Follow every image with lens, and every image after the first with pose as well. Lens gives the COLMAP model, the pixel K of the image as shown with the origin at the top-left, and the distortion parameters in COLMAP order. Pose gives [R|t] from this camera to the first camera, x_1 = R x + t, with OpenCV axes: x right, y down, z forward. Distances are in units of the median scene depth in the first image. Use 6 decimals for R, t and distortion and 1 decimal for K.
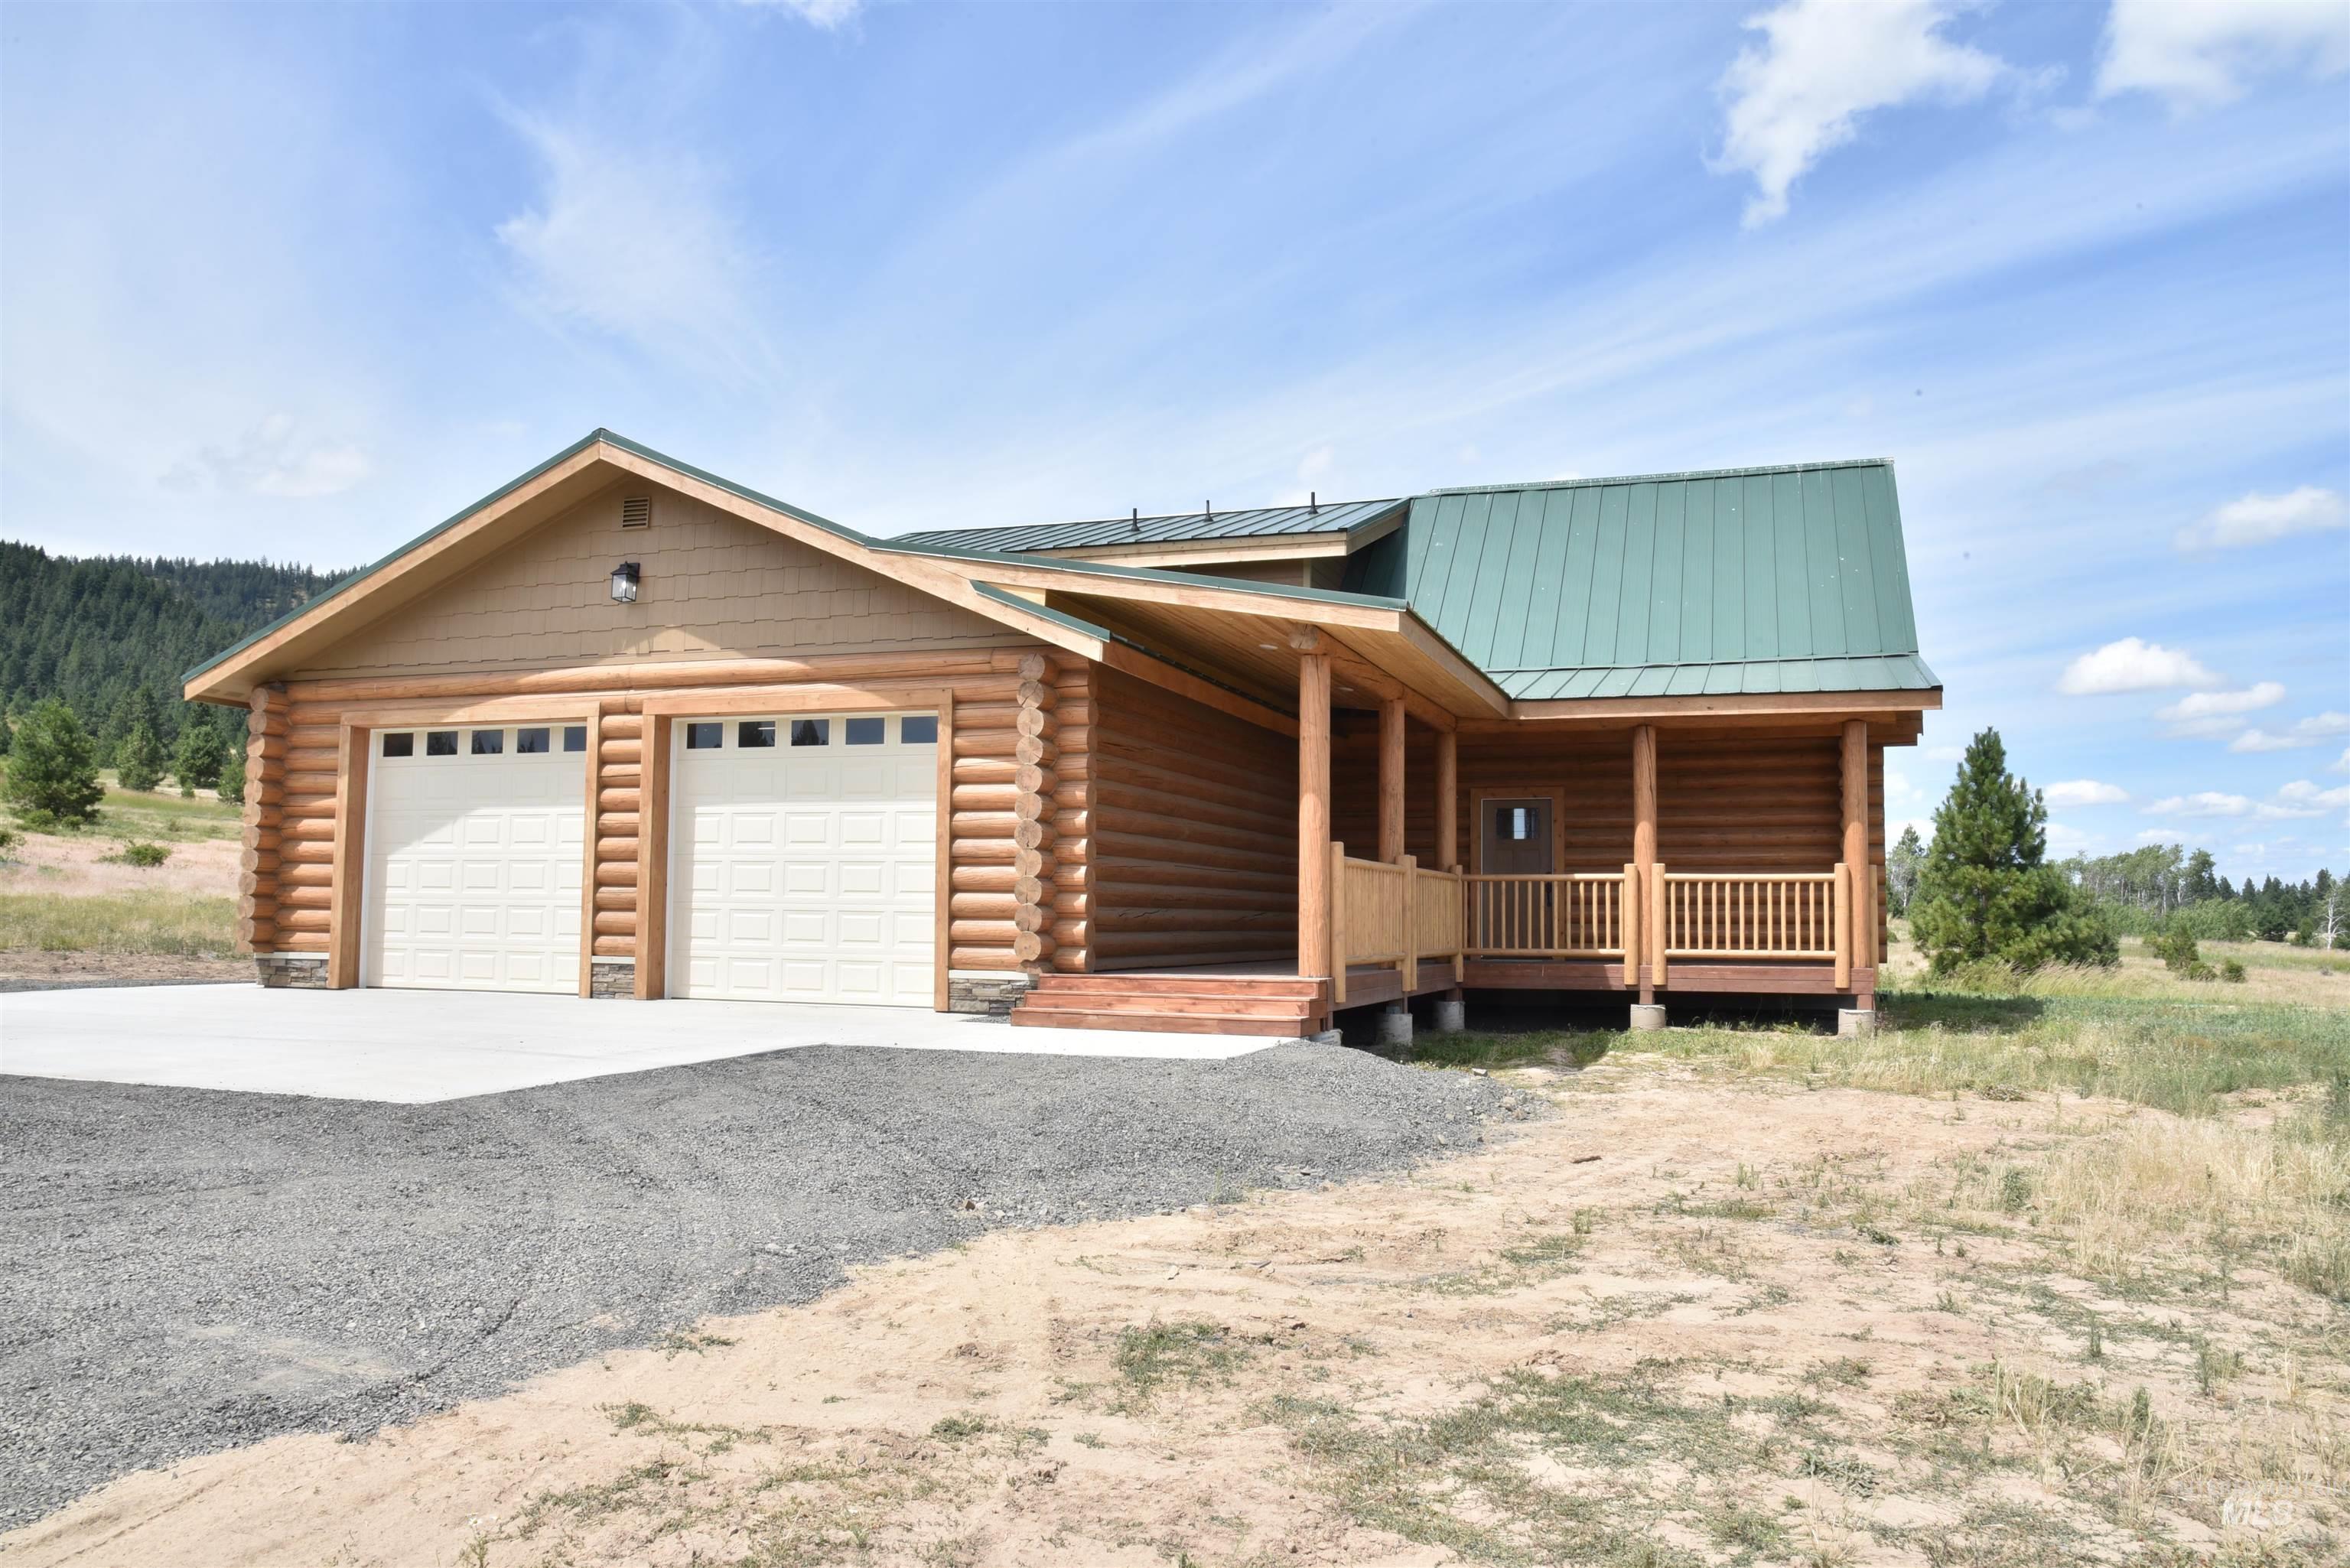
lens RADIAL K [[1663.0, 0, 1177.0], [0, 1663.0, 786.3], [0, 0, 1]] dist [-0.080371, 0.013272]
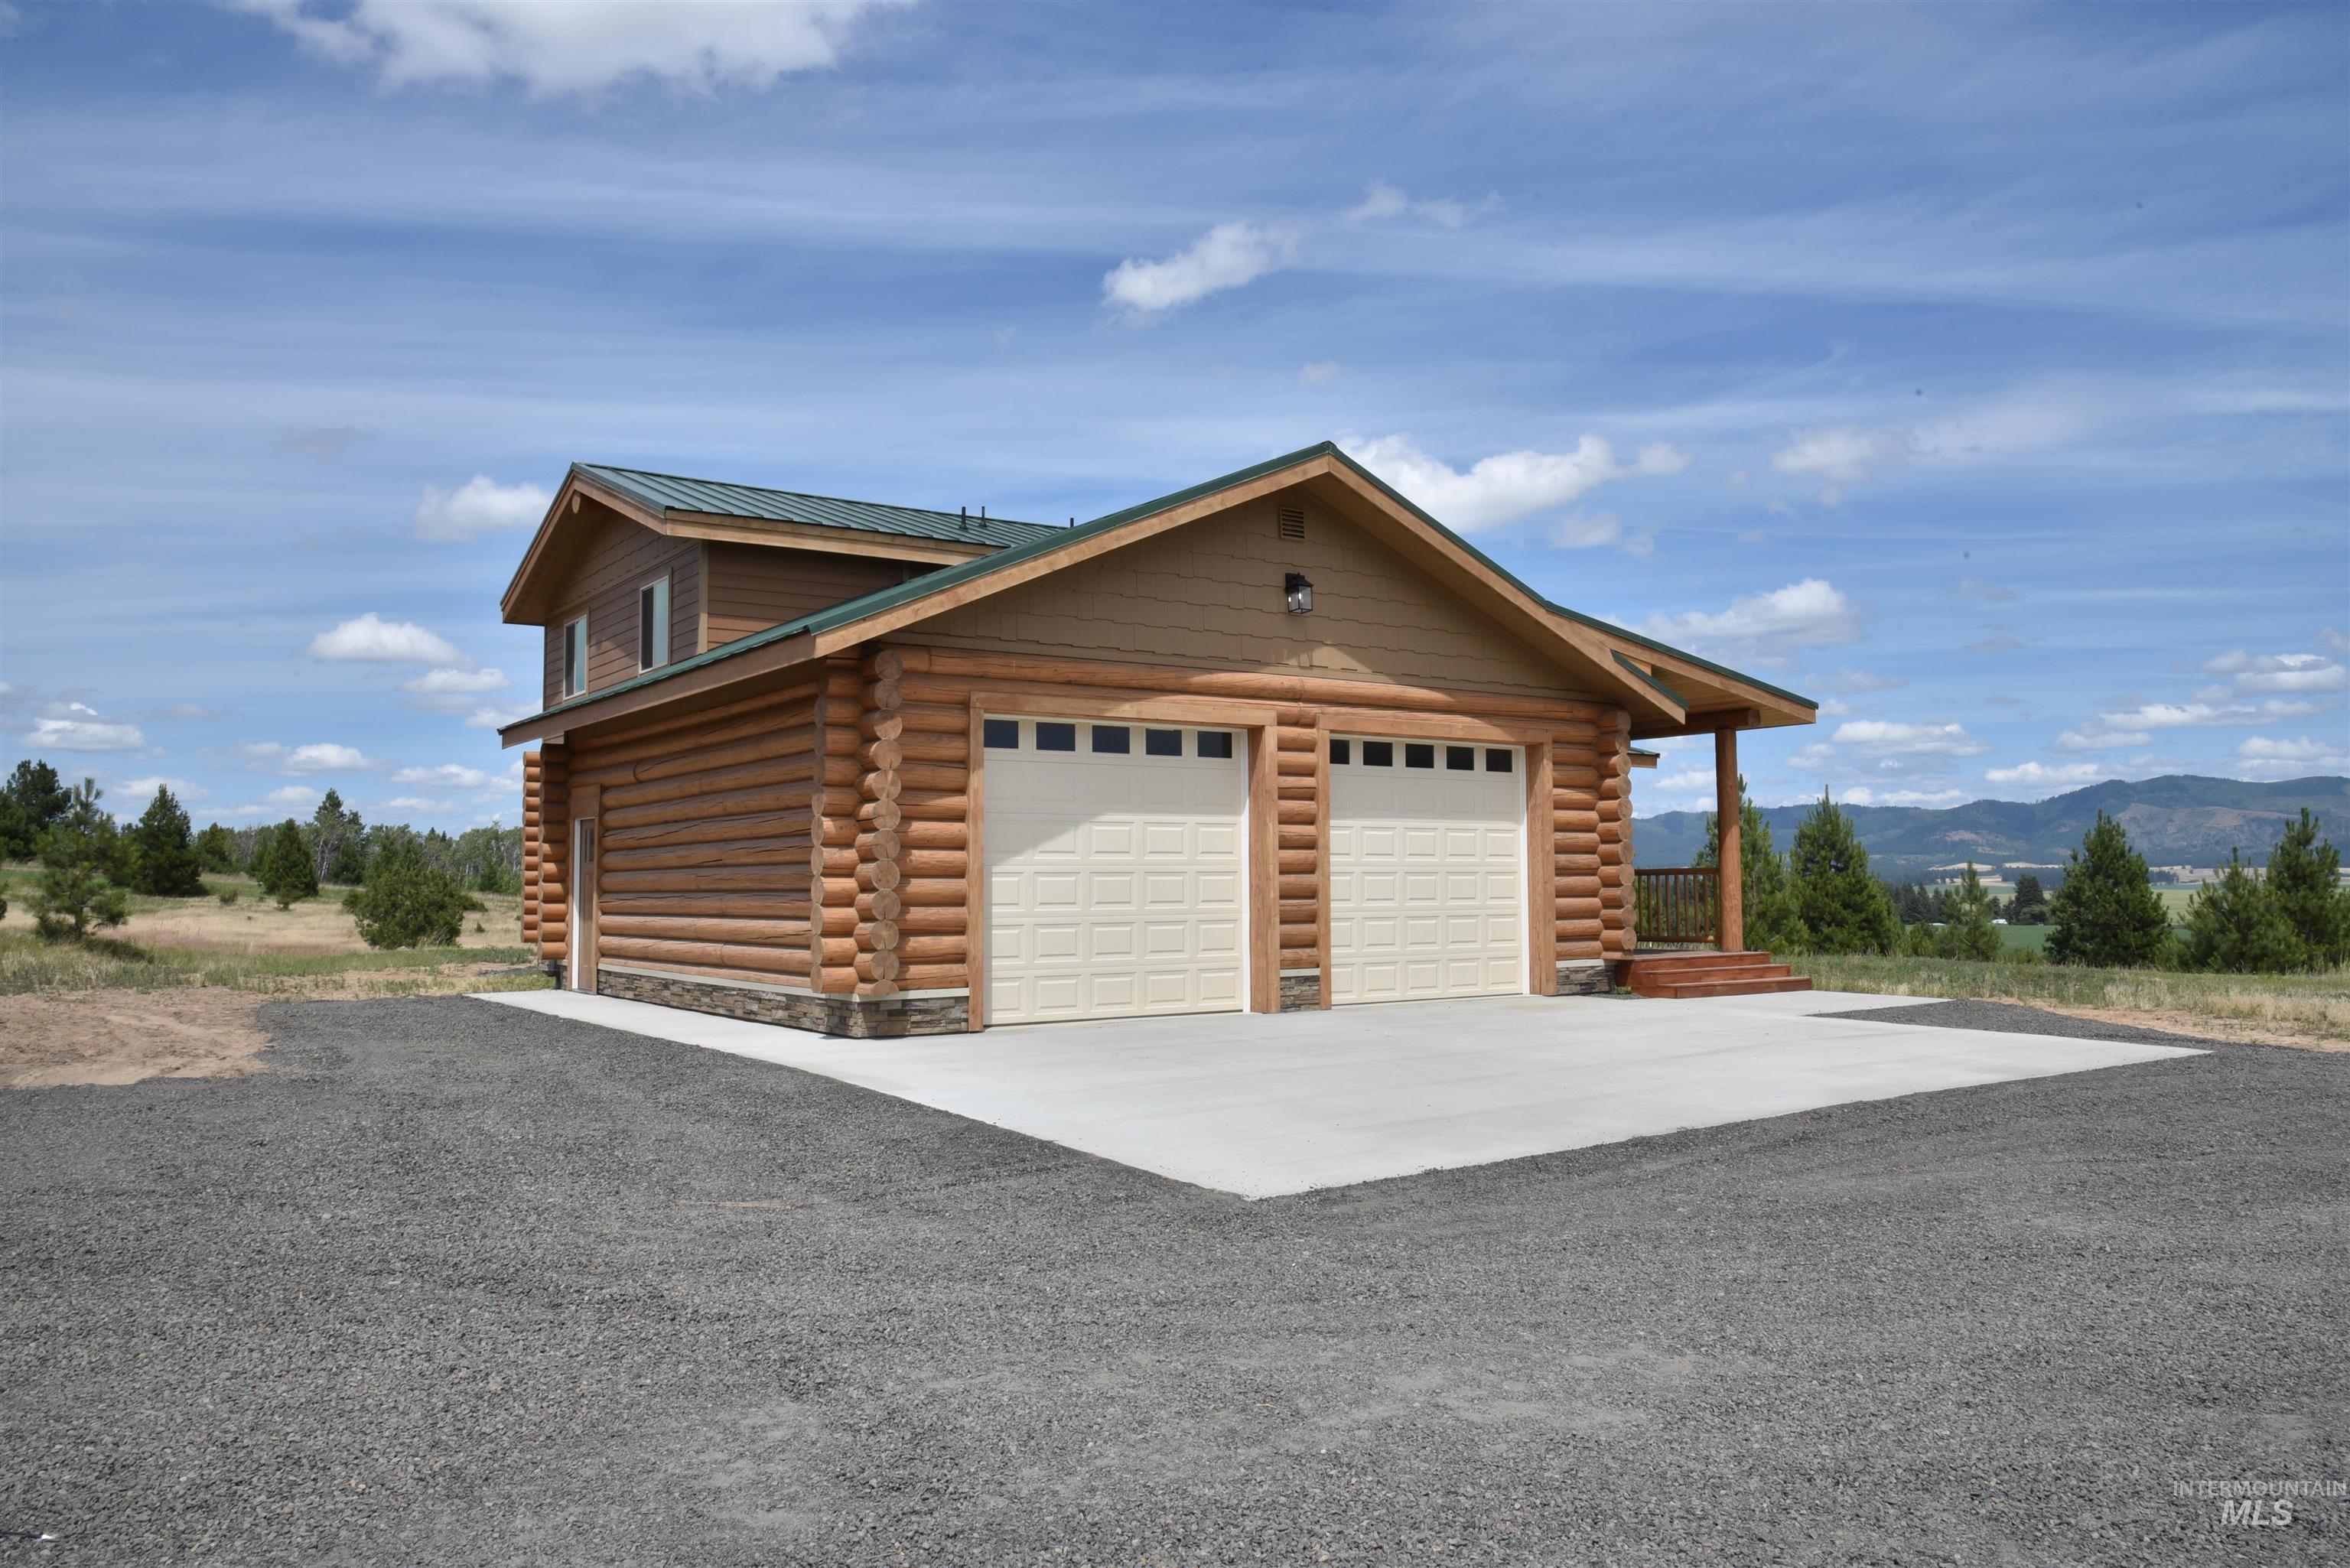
lens RADIAL K [[1663.0, 0, 1170.5], [0, 1663.0, 785.8], [0, 0, 1]] dist [-0.080371, 0.013272]
pose [[0.615732, 0.037149, 0.787080, -1.160295], [-0.042000, 0.999015, -0.014295, 0.010130], [-0.786836, -0.024256, 0.616686, 0.432627]]
